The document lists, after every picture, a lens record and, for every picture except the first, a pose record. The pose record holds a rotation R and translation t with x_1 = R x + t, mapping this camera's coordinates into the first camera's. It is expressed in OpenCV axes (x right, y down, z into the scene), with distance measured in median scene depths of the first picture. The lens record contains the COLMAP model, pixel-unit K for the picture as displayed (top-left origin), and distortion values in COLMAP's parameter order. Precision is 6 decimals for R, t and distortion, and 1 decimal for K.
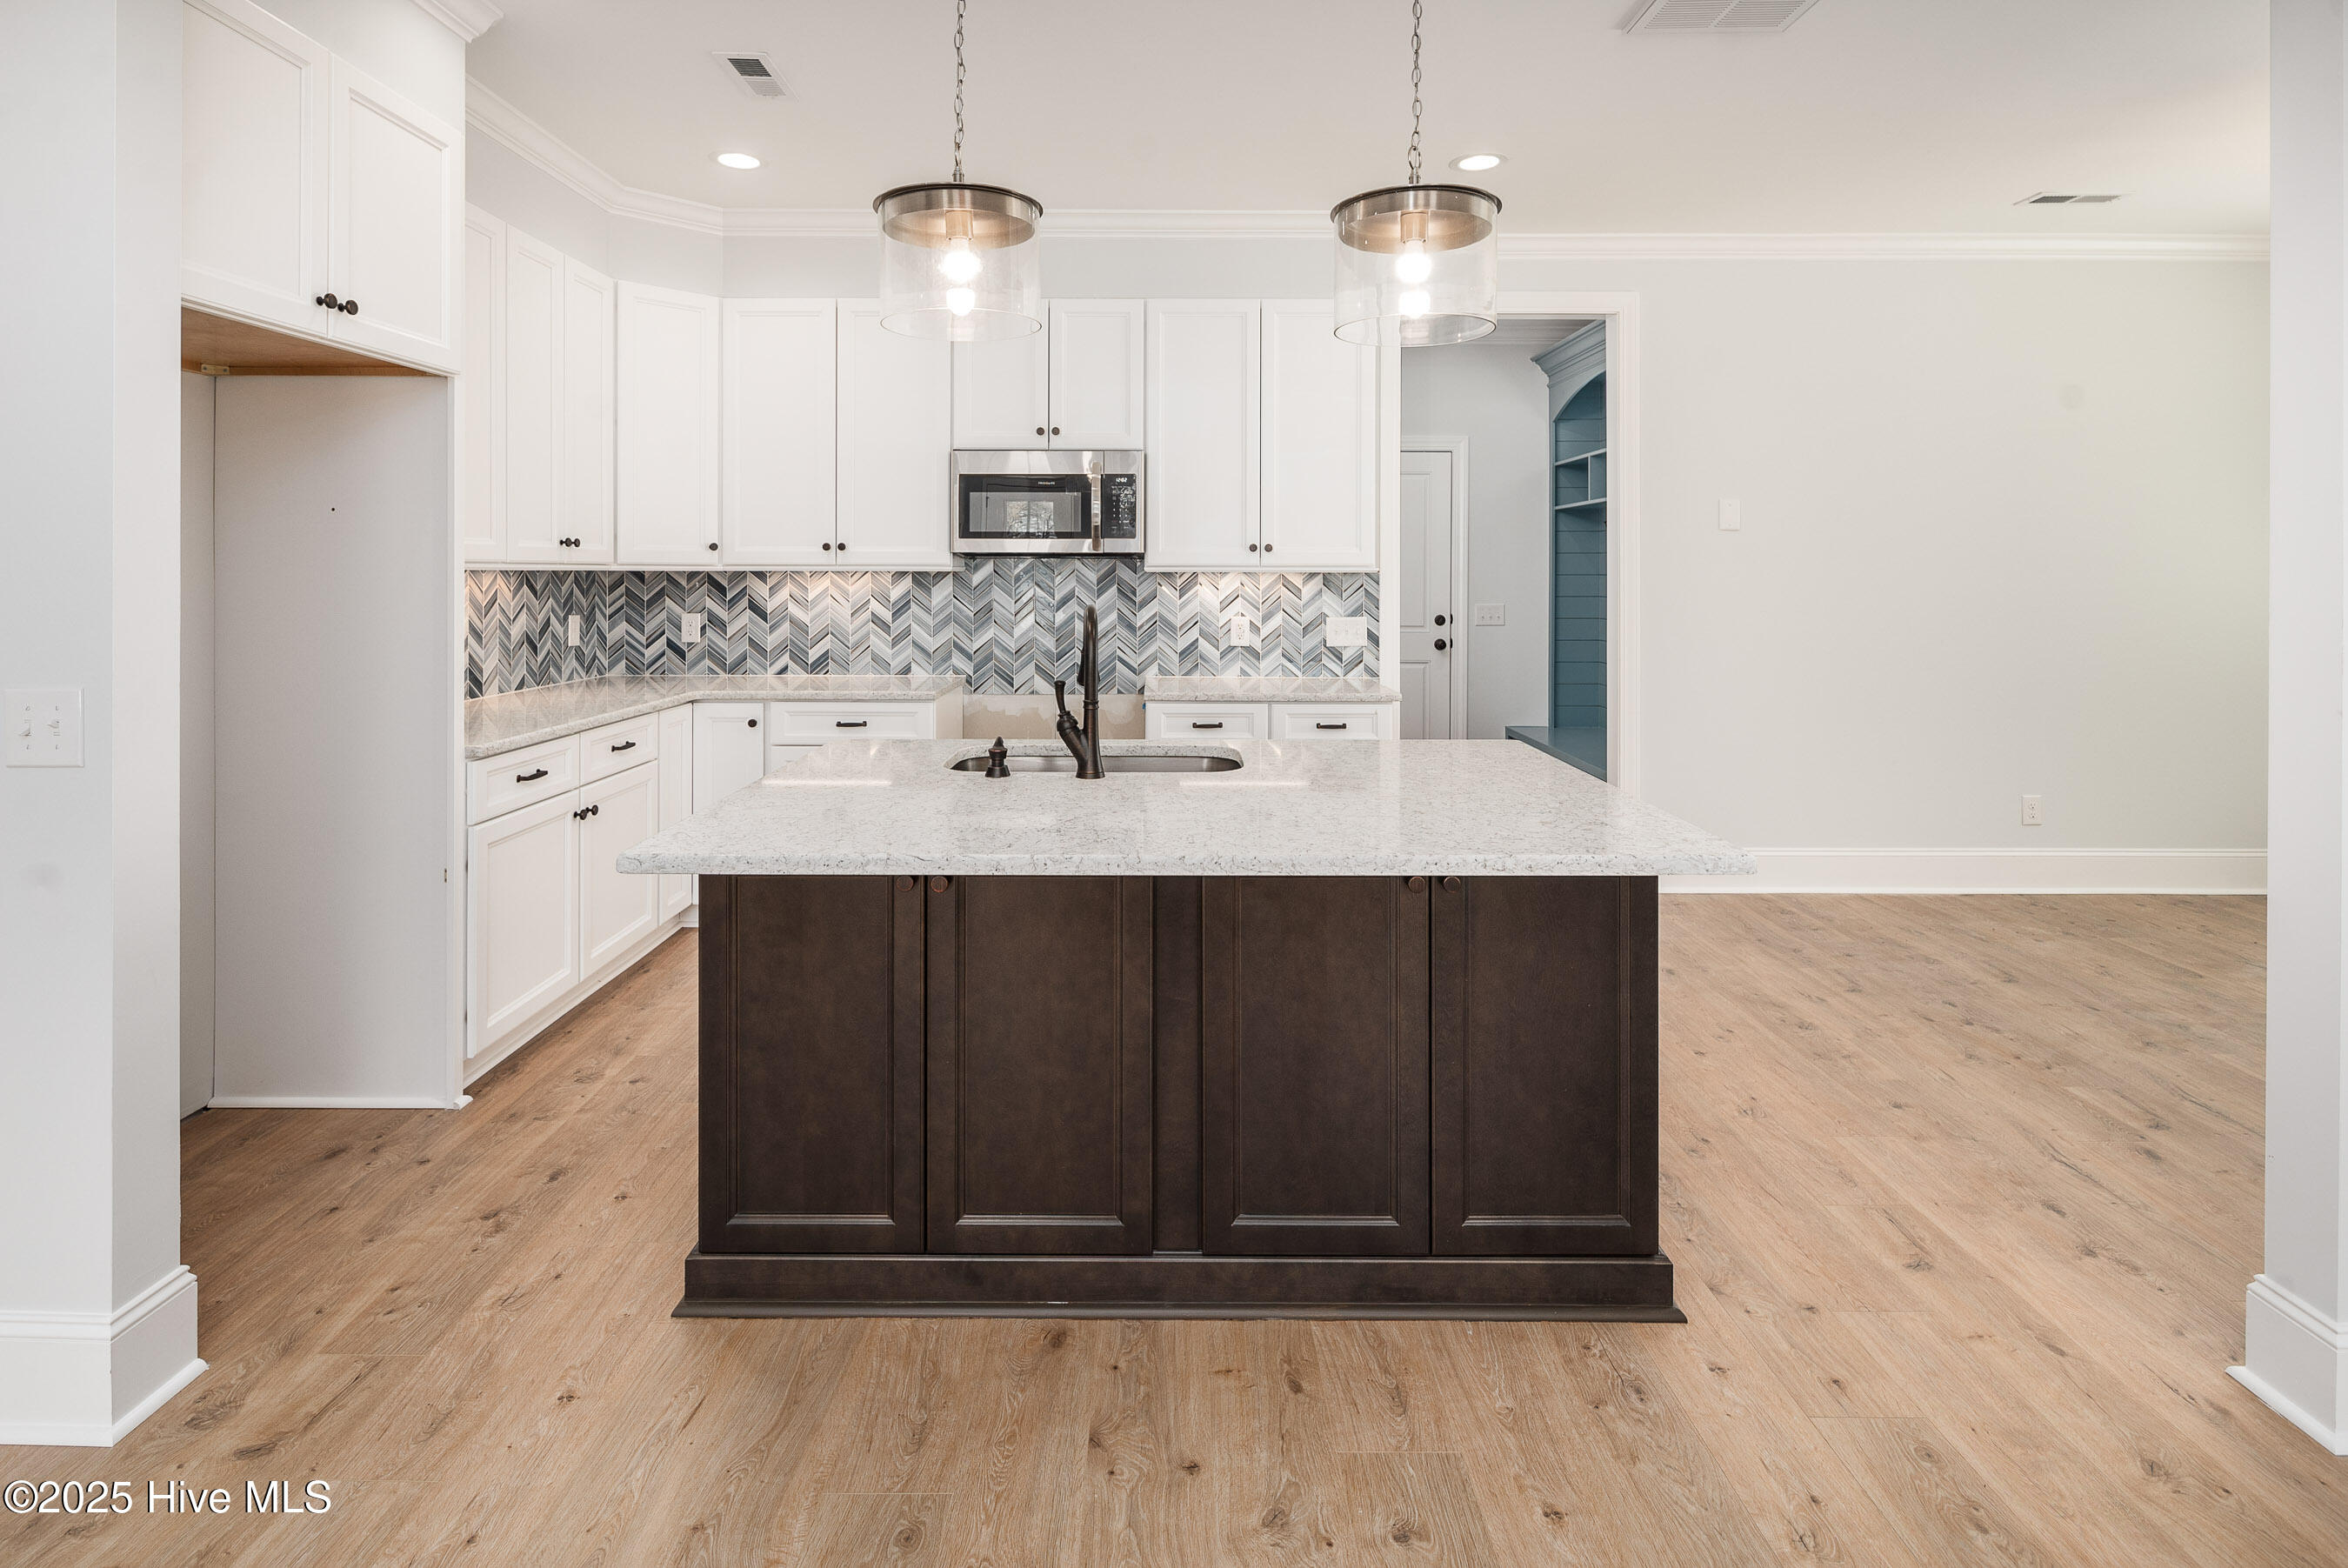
lens RADIAL K [[1139.8, 0, 1159.8], [0, 1139.8, 569.5], [0, 0, 1]] dist [0.000241, -0.000504]
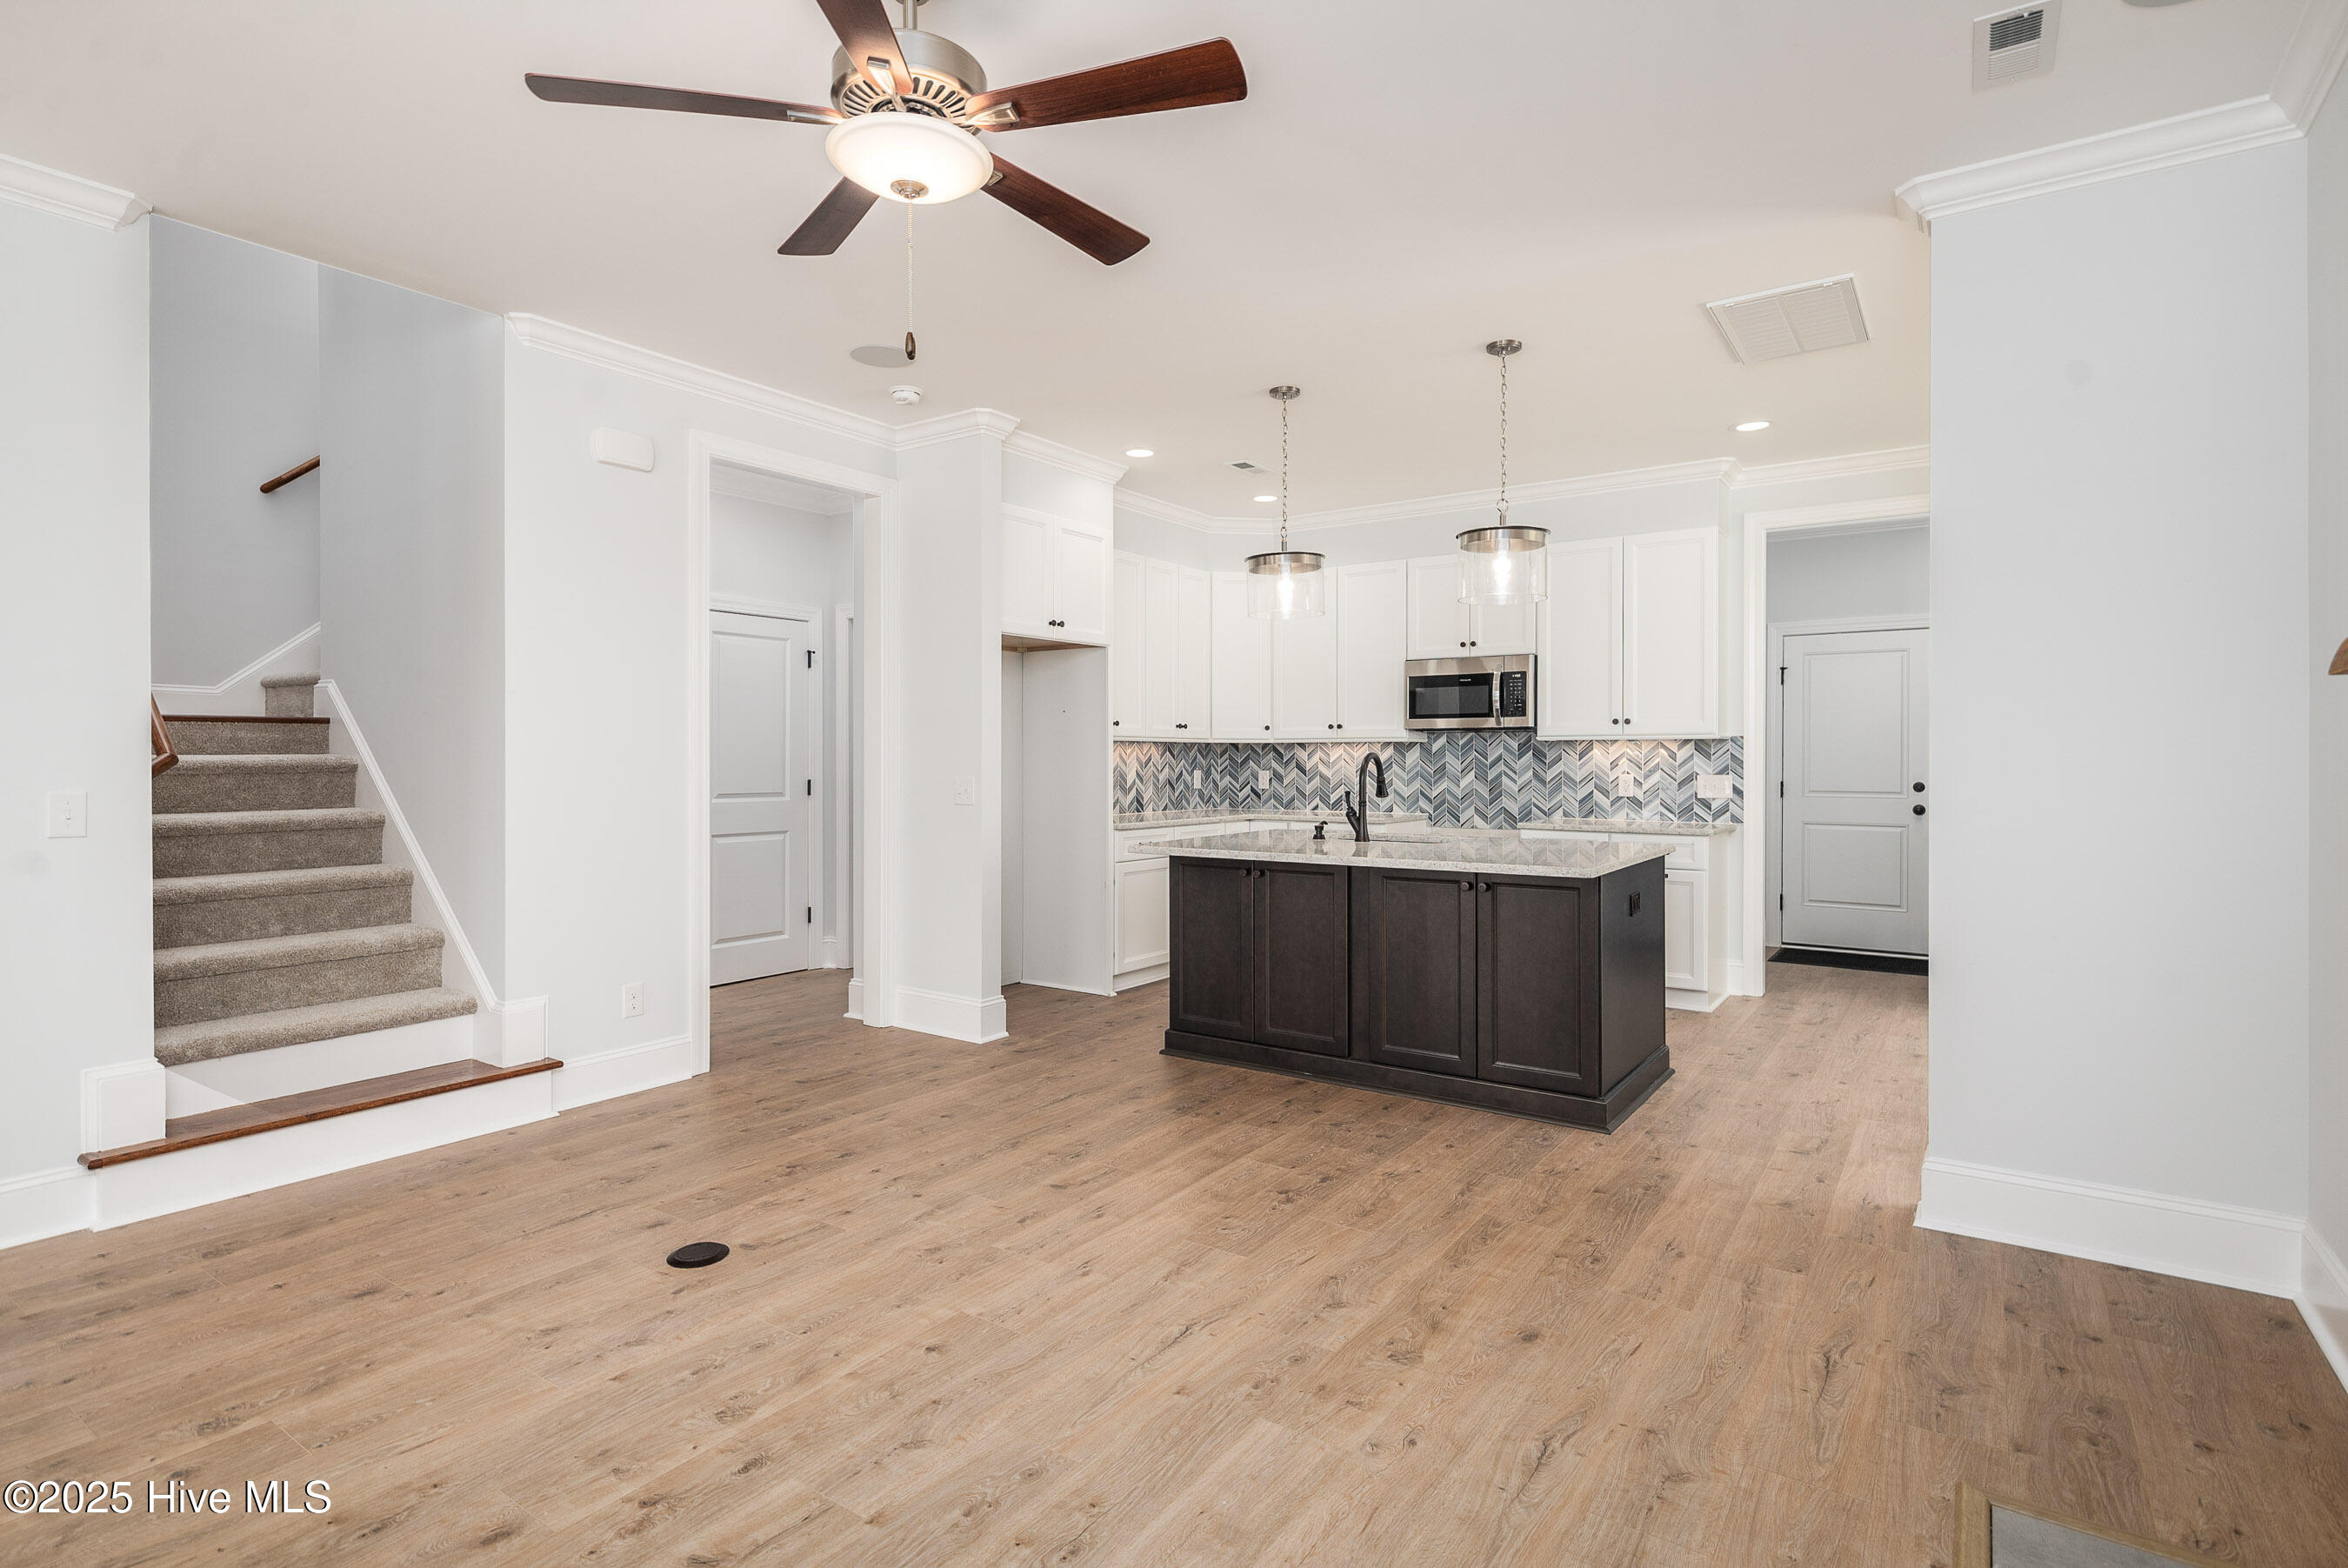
lens RADIAL K [[1159.1, 0, 1169.2], [0, 1159.1, 734.9], [0, 0, 1]] dist [0.000657, -0.000341]
pose [[0.820140, -0.014731, -0.571973, 0.405172], [0.002944, 0.999764, -0.021529, 0.023388], [0.572155, 0.015973, 0.819990, -0.400029]]
